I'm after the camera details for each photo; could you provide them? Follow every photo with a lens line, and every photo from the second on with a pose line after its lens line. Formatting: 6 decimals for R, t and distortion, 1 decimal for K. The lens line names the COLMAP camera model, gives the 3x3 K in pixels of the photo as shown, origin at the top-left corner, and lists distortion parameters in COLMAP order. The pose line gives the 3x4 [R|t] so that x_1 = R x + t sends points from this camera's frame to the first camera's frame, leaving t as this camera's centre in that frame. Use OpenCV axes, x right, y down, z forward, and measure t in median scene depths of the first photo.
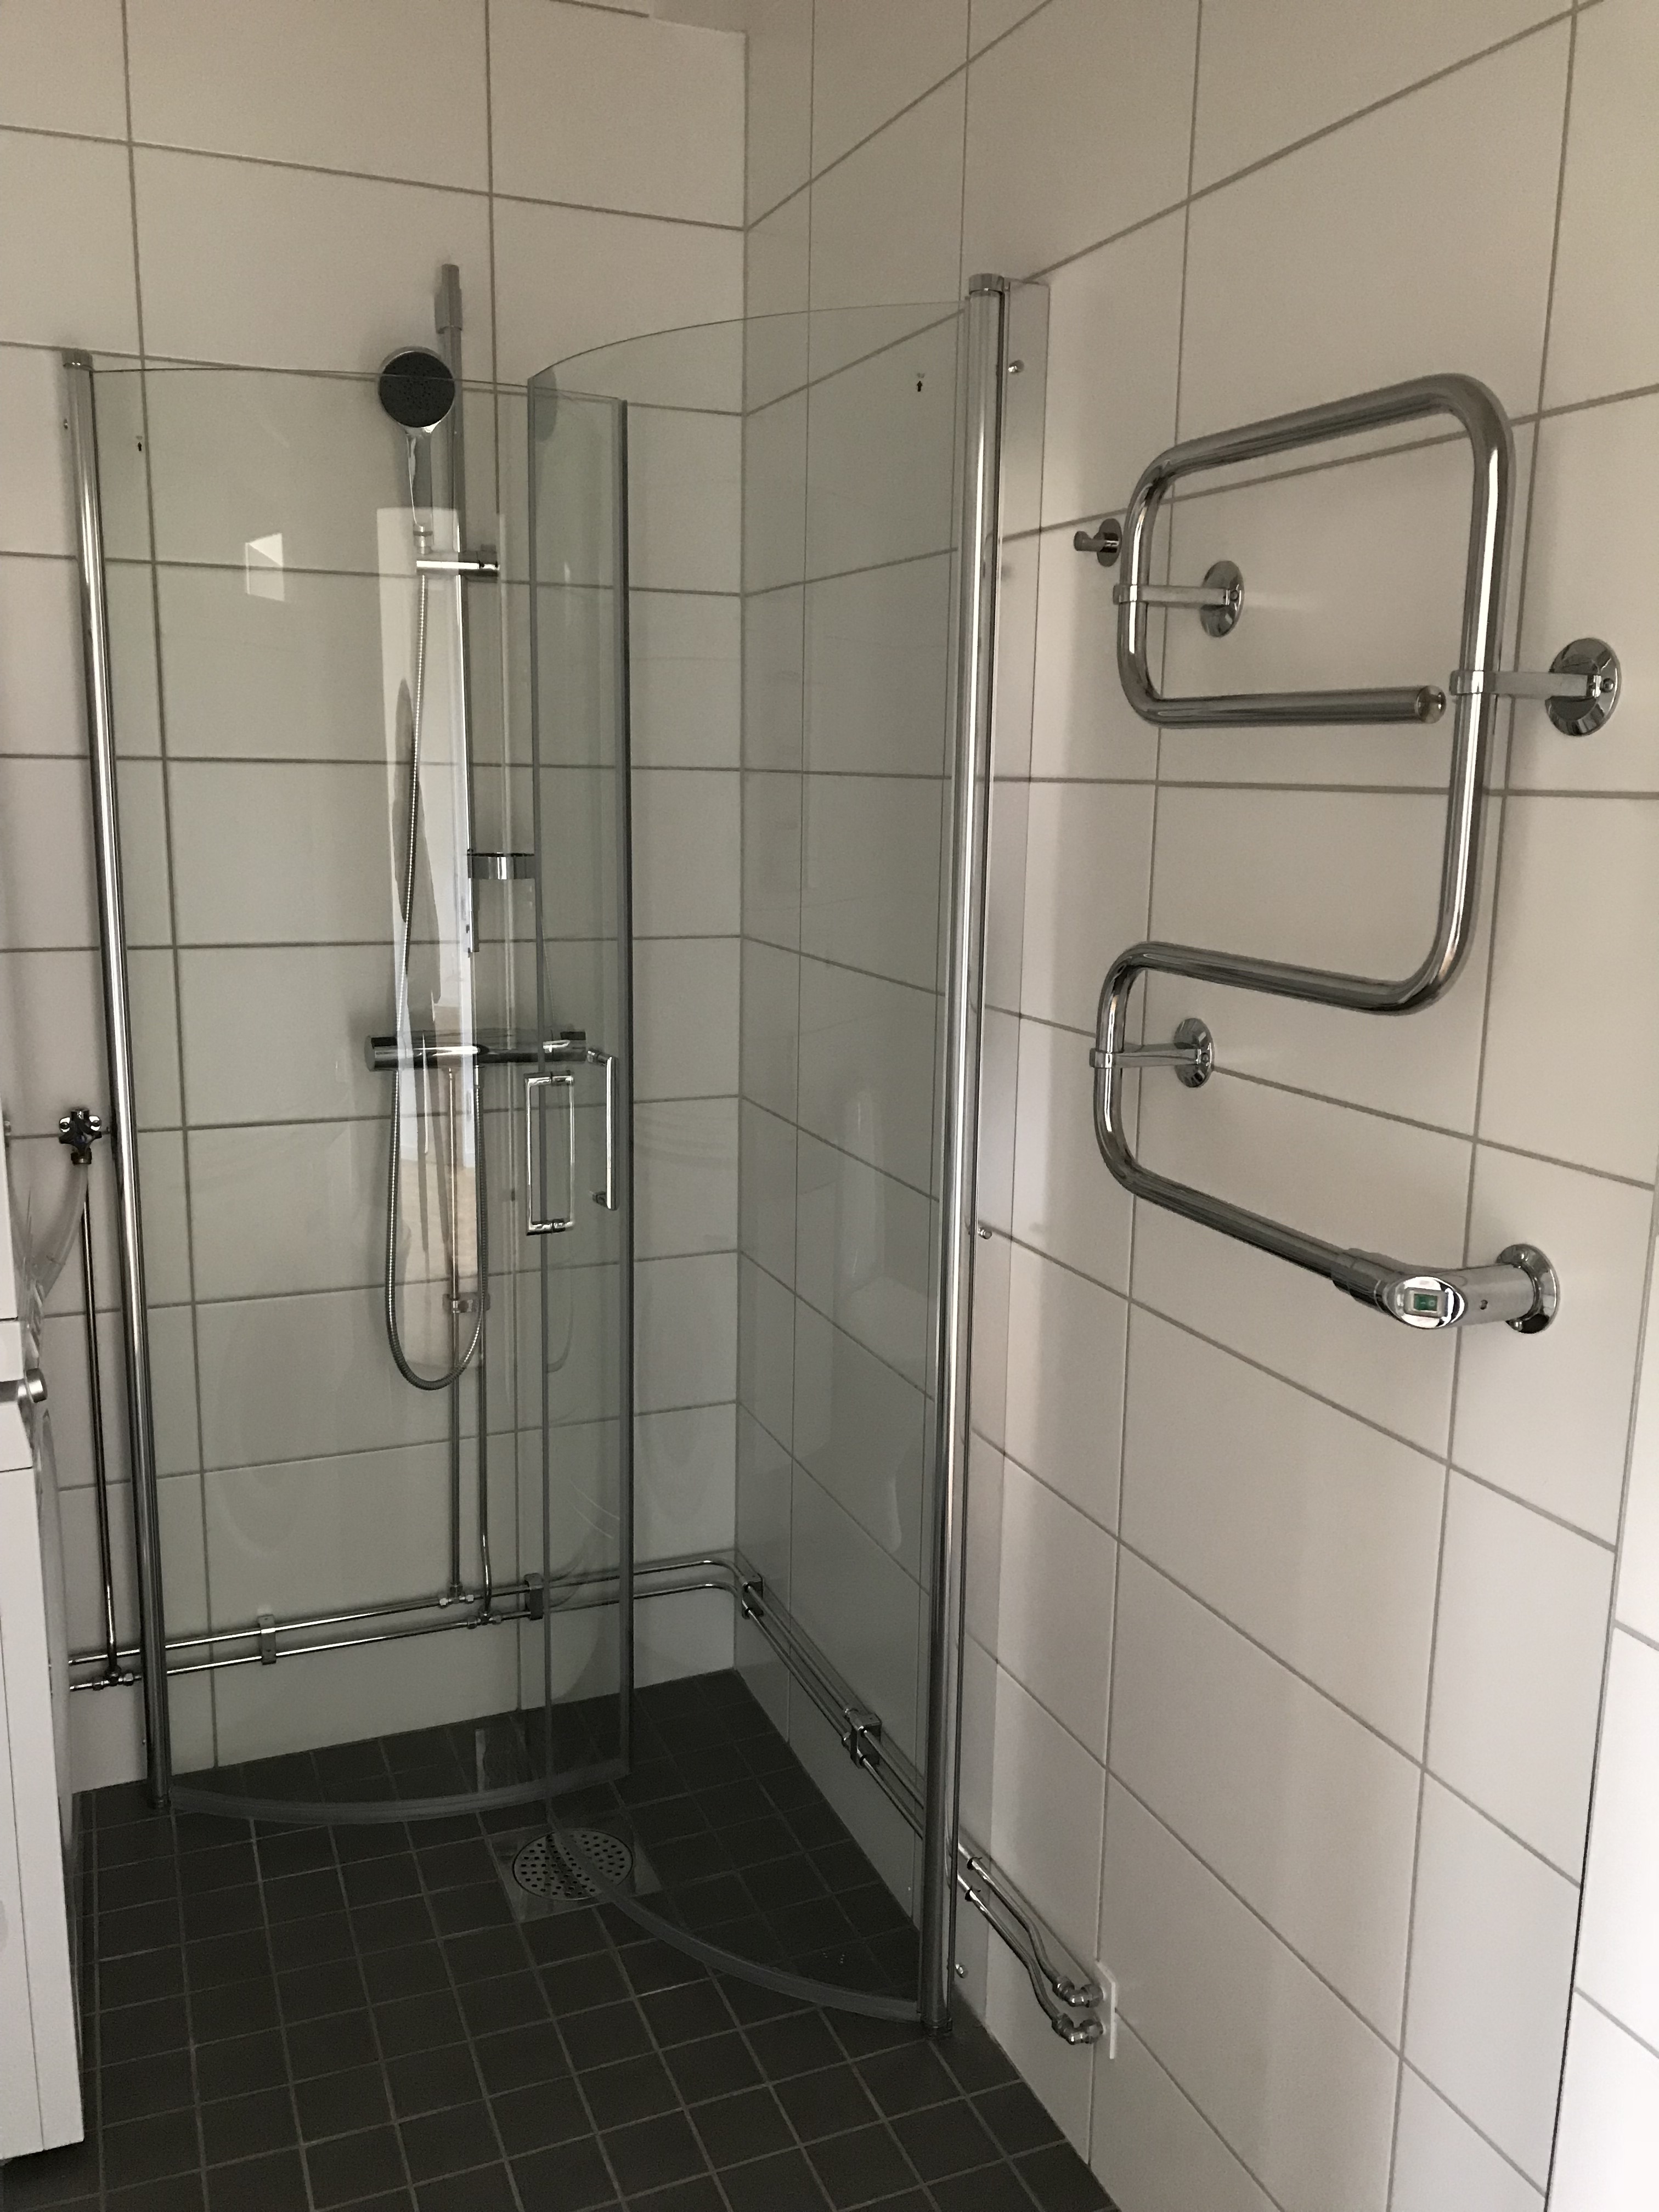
lens RADIAL K [[1792.8, 0, 829.5], [0, 1792.8, 1106.0], [0, 0, 1]] dist [-0.010109, -0.012258]
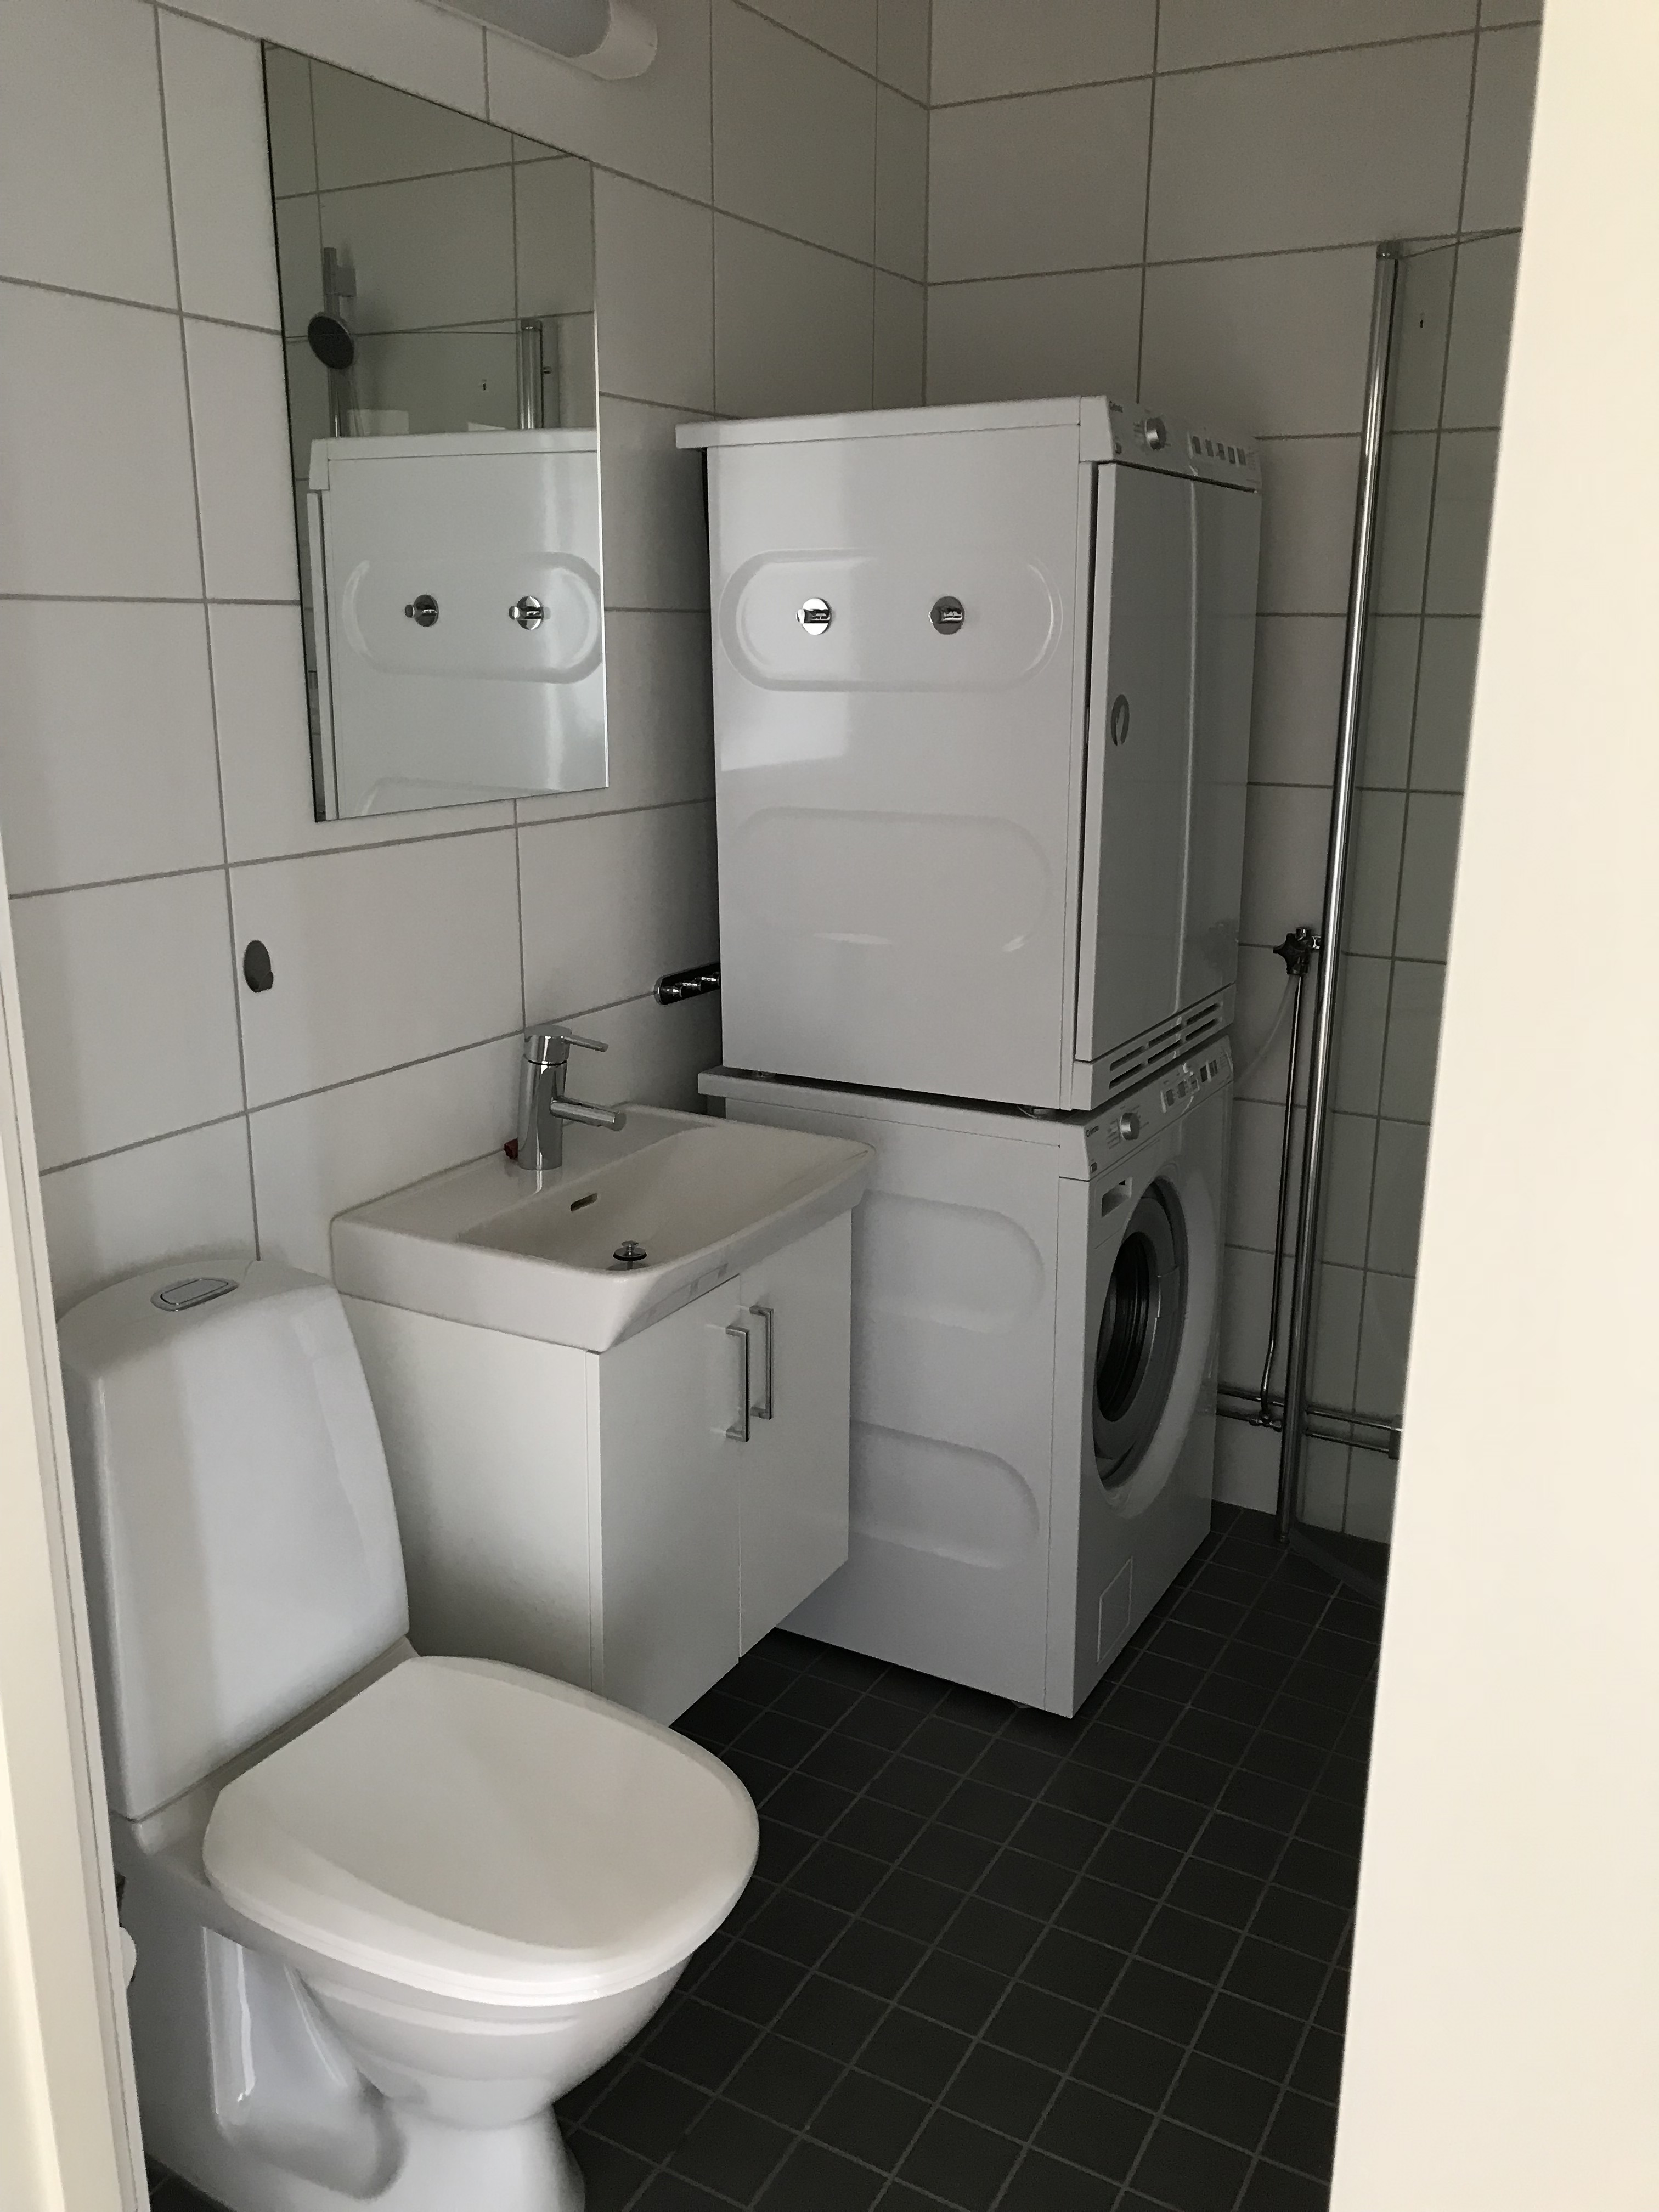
lens RADIAL K [[1823.5, 0, 829.5], [0, 1823.5, 1106.0], [0, 0, 1]] dist [0.031020, -0.010573]
pose [[0.626802, 0.185994, -0.756654, 0.316912], [-0.137242, 0.982263, 0.127762, 0.005591], [0.766997, 0.023764, 0.641211, 0.012577]]
